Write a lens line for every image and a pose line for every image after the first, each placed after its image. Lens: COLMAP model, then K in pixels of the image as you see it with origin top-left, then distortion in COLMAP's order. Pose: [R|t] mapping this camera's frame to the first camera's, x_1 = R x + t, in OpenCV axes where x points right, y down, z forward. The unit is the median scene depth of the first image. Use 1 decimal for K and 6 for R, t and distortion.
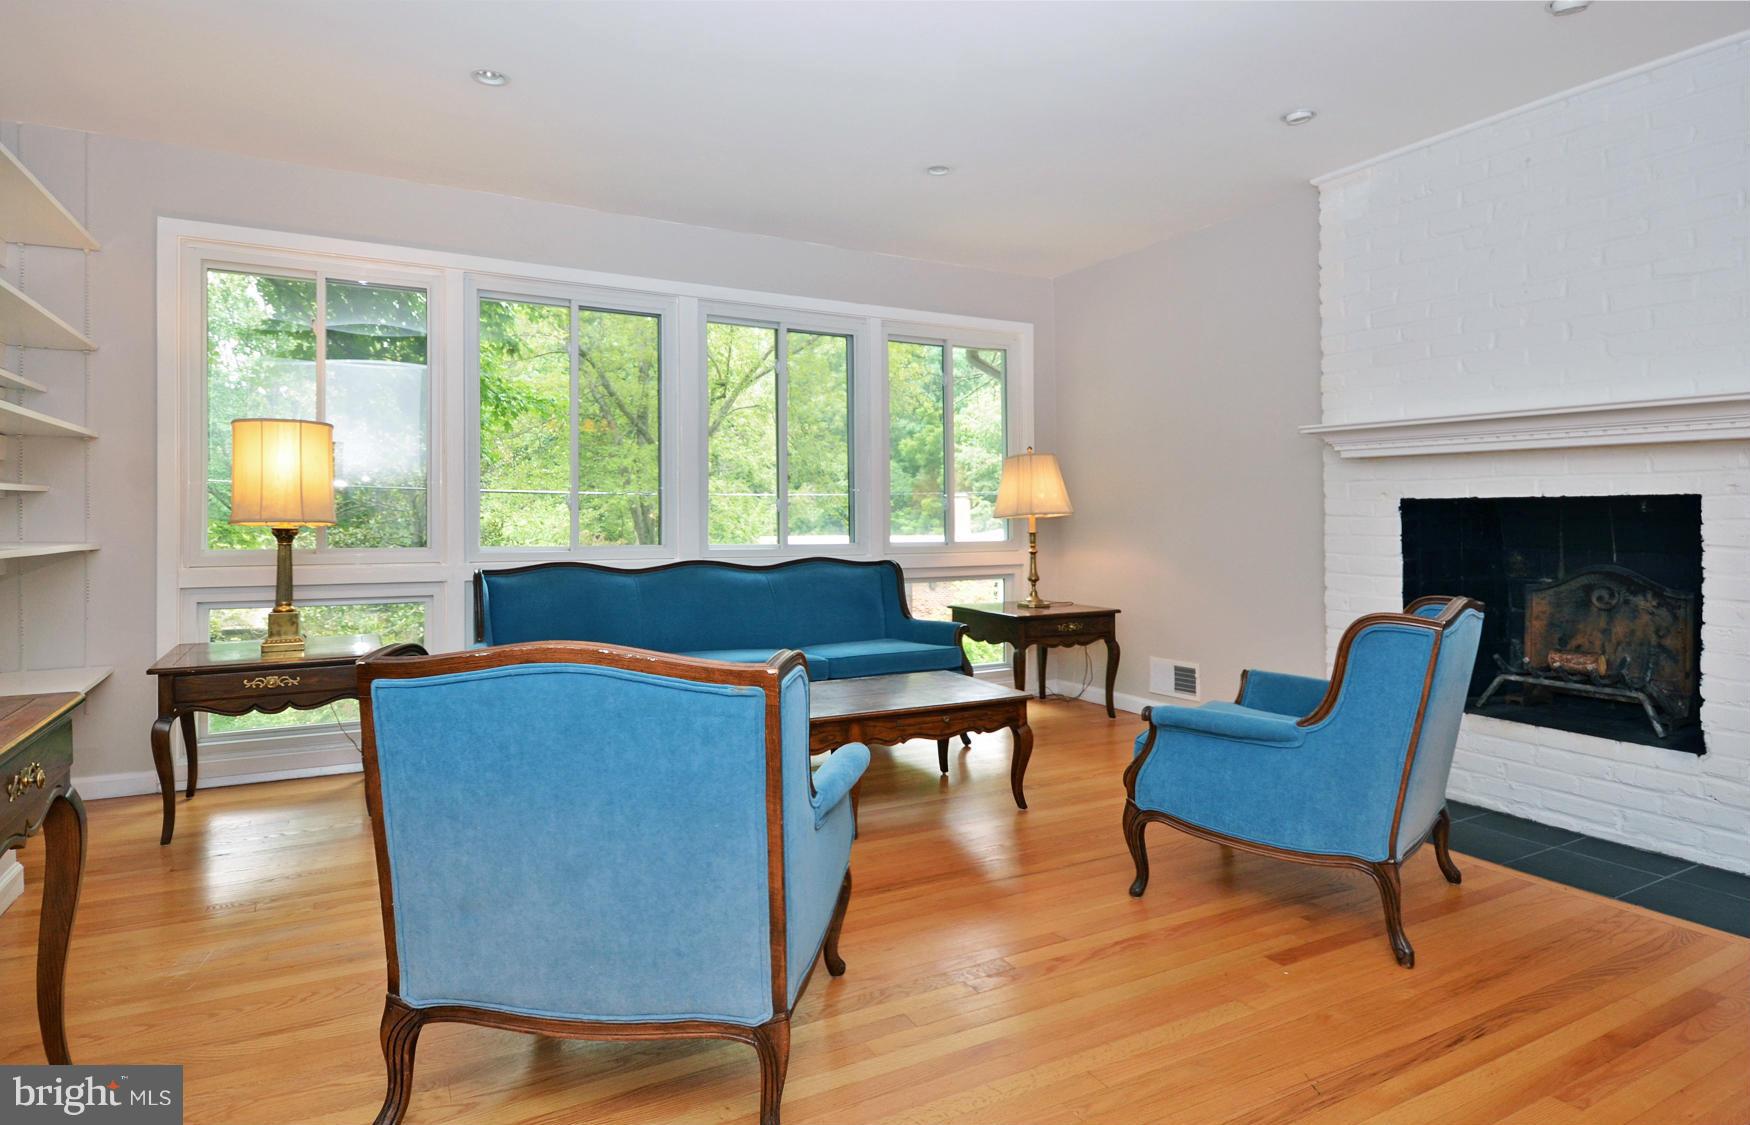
lens RADIAL K [[945.3, 0, 883.2], [0, 945.3, 483.3], [0, 0, 1]] dist [0.005681, 0.000246]
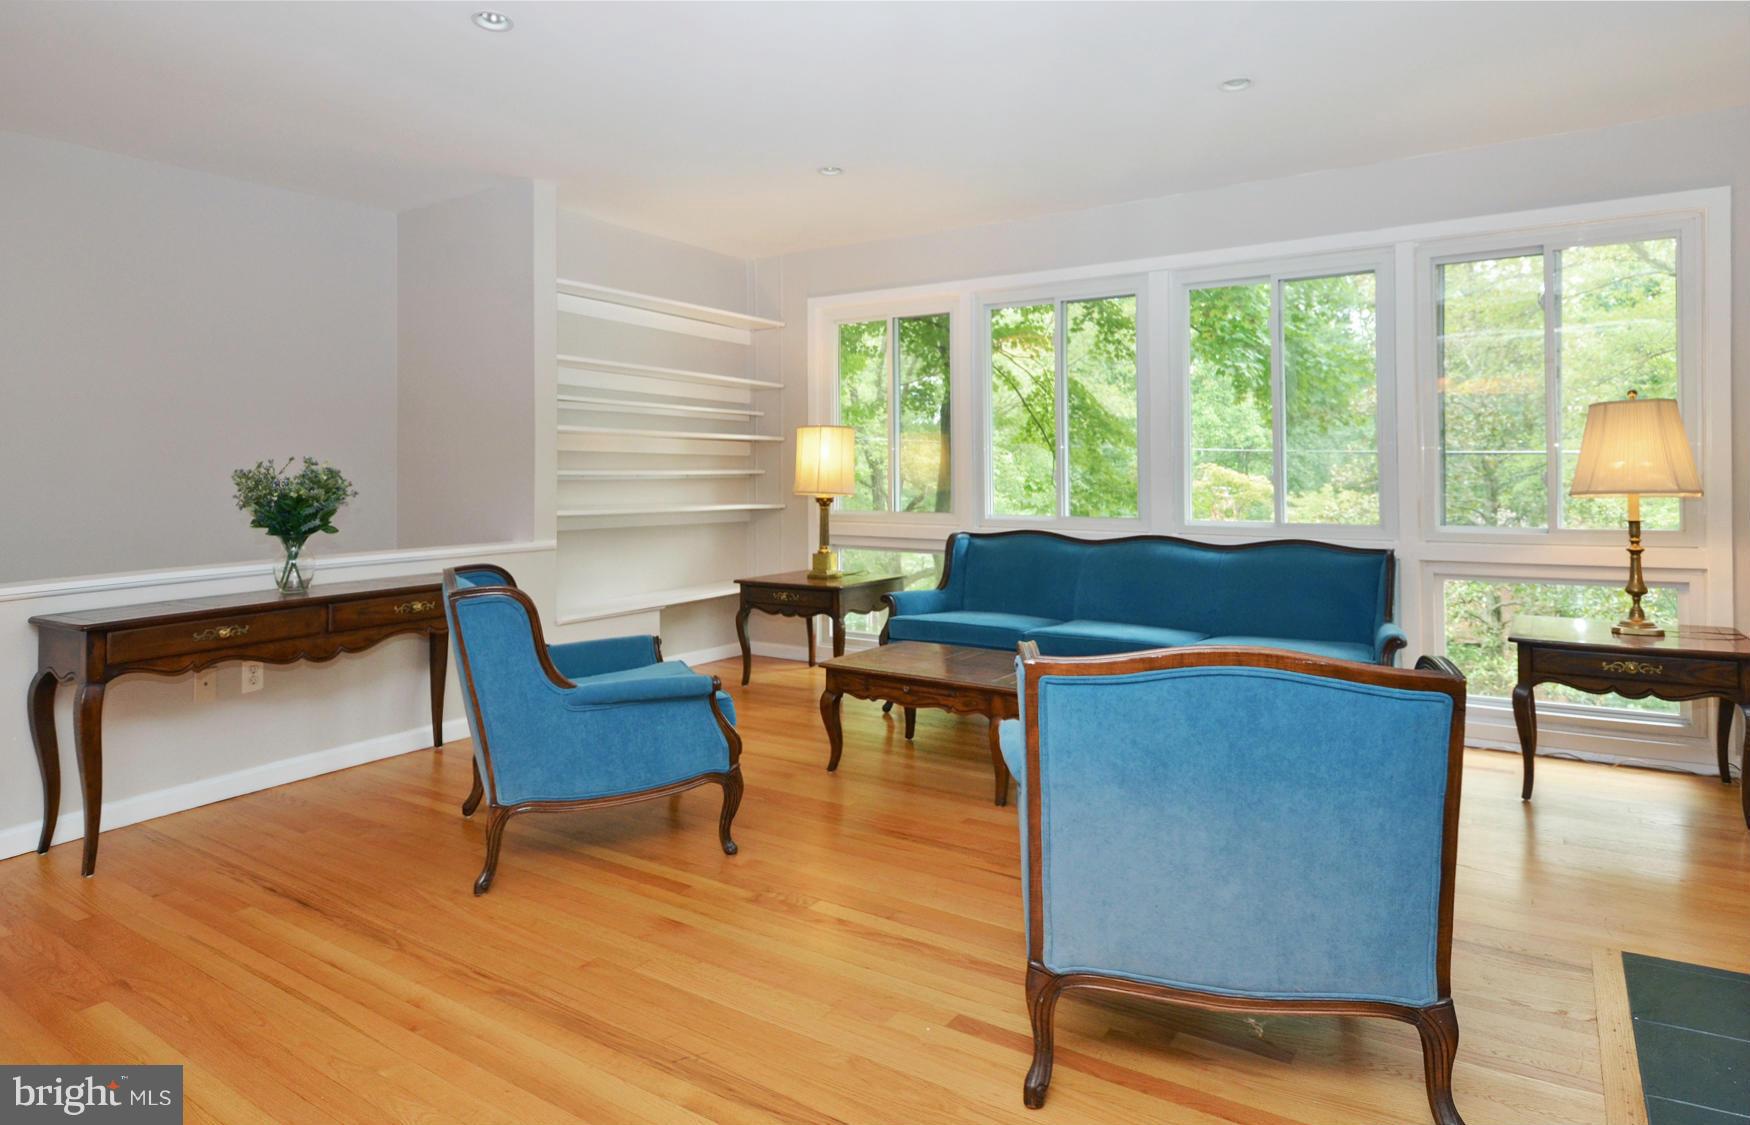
lens RADIAL K [[945.3, 0, 883.2], [0, 945.3, 483.3], [0, 0, 1]] dist [0.005681, 0.000246]
pose [[0.510472, -0.001963, -0.859892, 0.528497], [0.026109, 0.999572, 0.013217, 0.006173], [0.859498, -0.029198, 0.510304, 0.252907]]
